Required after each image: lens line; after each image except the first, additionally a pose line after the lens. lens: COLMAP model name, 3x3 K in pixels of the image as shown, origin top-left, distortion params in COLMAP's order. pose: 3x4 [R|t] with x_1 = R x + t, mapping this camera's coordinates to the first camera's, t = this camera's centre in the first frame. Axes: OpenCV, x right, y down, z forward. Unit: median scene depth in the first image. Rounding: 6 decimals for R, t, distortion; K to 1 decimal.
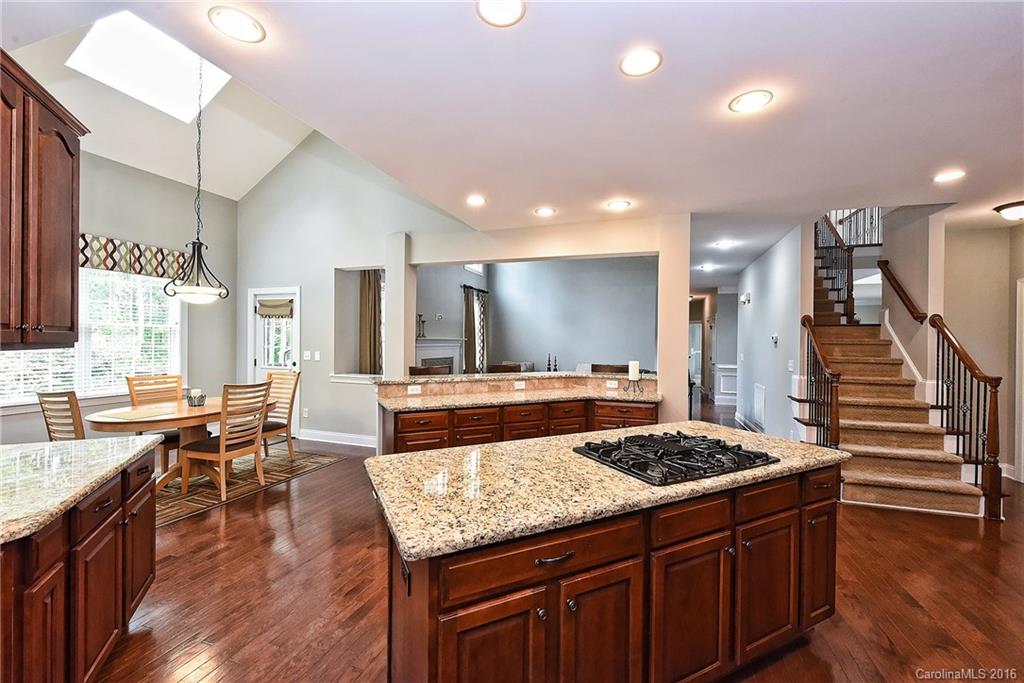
lens RADIAL K [[417.1, 0, 517.7], [0, 417.1, 340.9], [0, 0, 1]] dist [-0.001362, -0.000526]
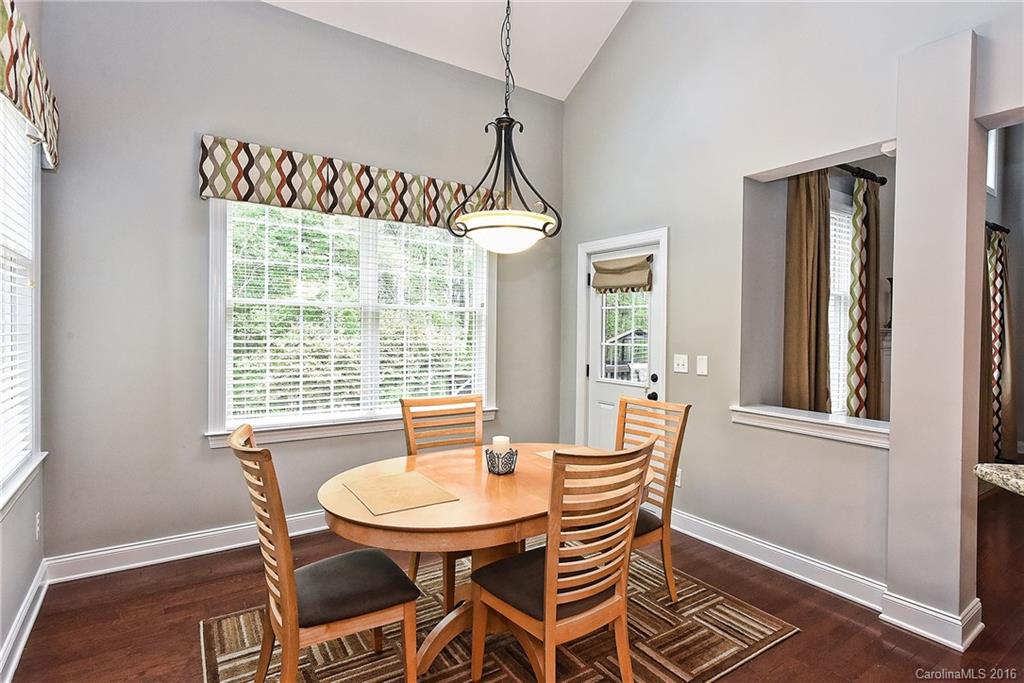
lens RADIAL K [[516.8, 0, 519.1], [0, 516.8, 335.6], [0, 0, 1]] dist [0.005603, 0.000338]
pose [[0.797877, 0.010884, -0.602722, -0.342508], [-0.006799, 0.999936, 0.009055, -0.003498], [0.602782, -0.003127, 0.797900, 0.461926]]
